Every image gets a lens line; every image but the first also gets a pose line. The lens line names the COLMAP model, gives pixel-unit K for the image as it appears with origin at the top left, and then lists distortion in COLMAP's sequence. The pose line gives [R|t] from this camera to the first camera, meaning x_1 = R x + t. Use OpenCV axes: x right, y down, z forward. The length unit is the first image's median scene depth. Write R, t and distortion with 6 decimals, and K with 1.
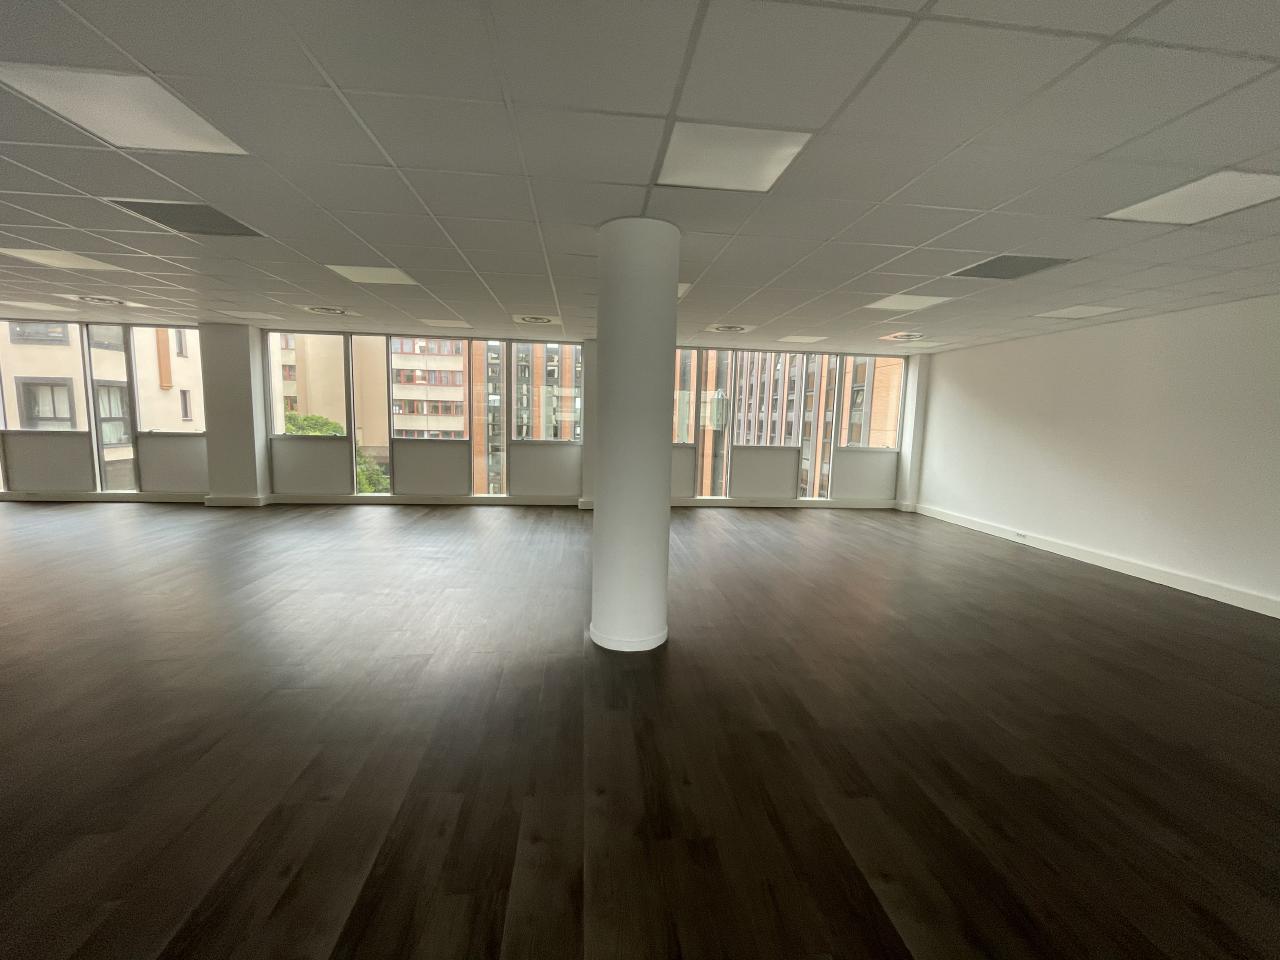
lens RADIAL K [[521.3, 0, 639.2], [0, 521.3, 478.0], [0, 0, 1]] dist [-0.002277, -0.000399]
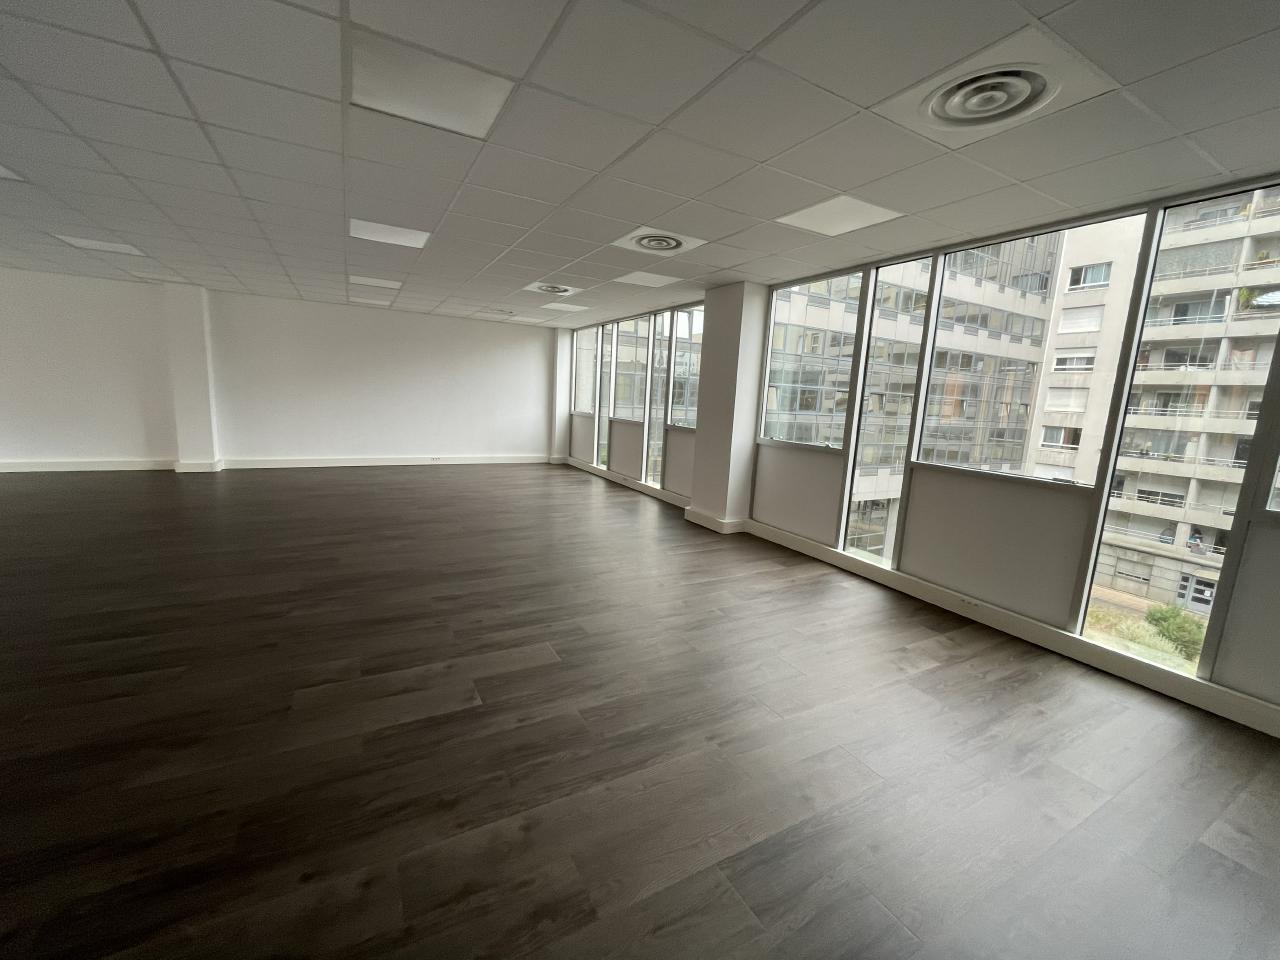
lens RADIAL K [[521.3, 0, 639.2], [0, 521.3, 478.0], [0, 0, 1]] dist [-0.002277, -0.000399]
pose [[0.388662, 0.138863, -0.910856, -0.117672], [-0.152881, 0.984593, 0.084870, -0.061808], [0.908608, 0.106267, 0.403904, 0.556987]]
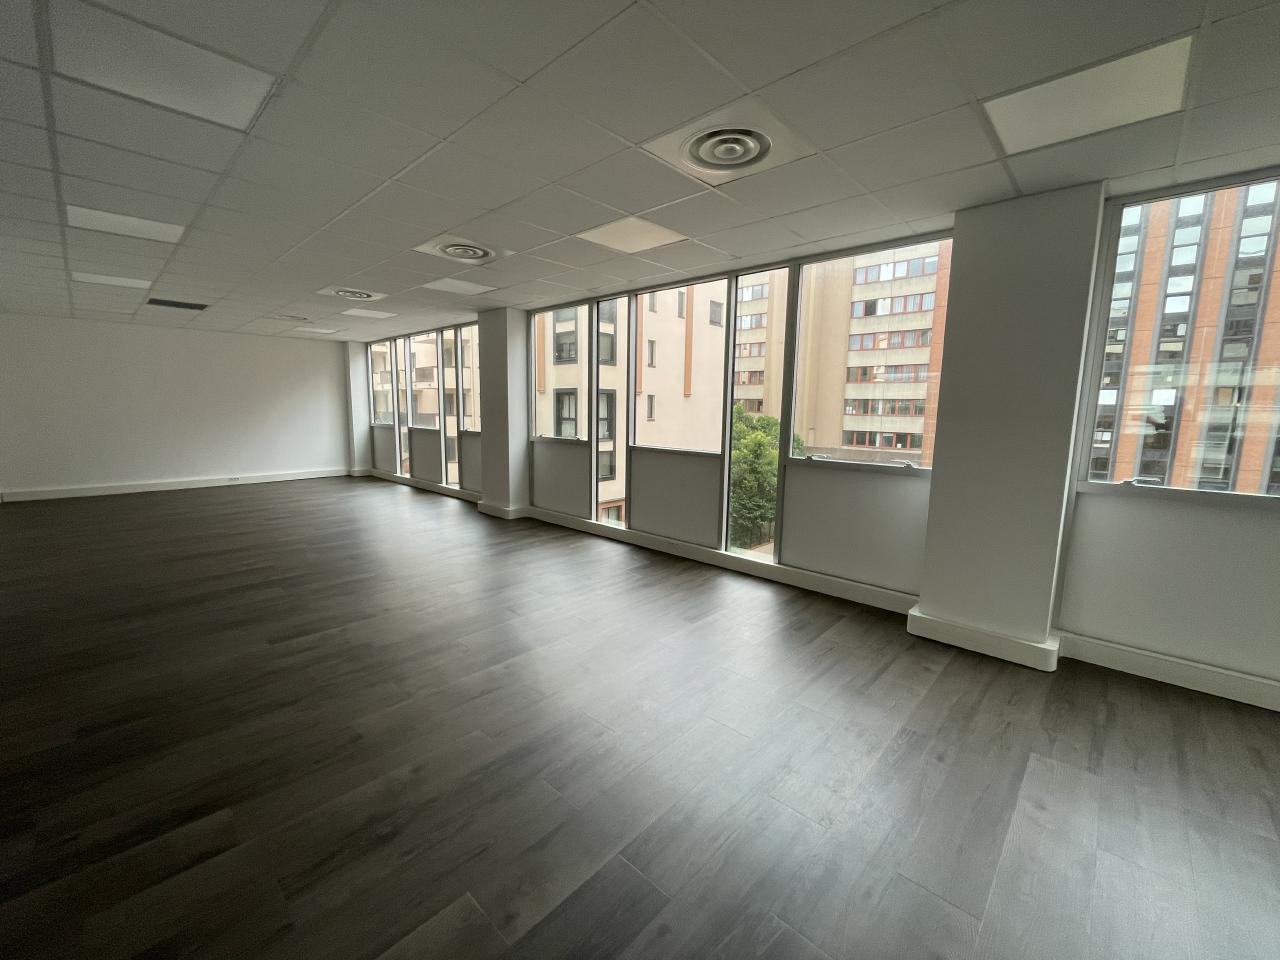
lens RADIAL K [[513.8, 0, 640.5], [0, 513.8, 493.5], [0, 0, 1]] dist [-0.002587, -0.000491]
pose [[0.655649, 0.107814, -0.747329, 0.042911], [-0.085644, 0.993985, 0.068261, -0.061548], [0.750193, 0.019249, 0.660938, 0.563555]]
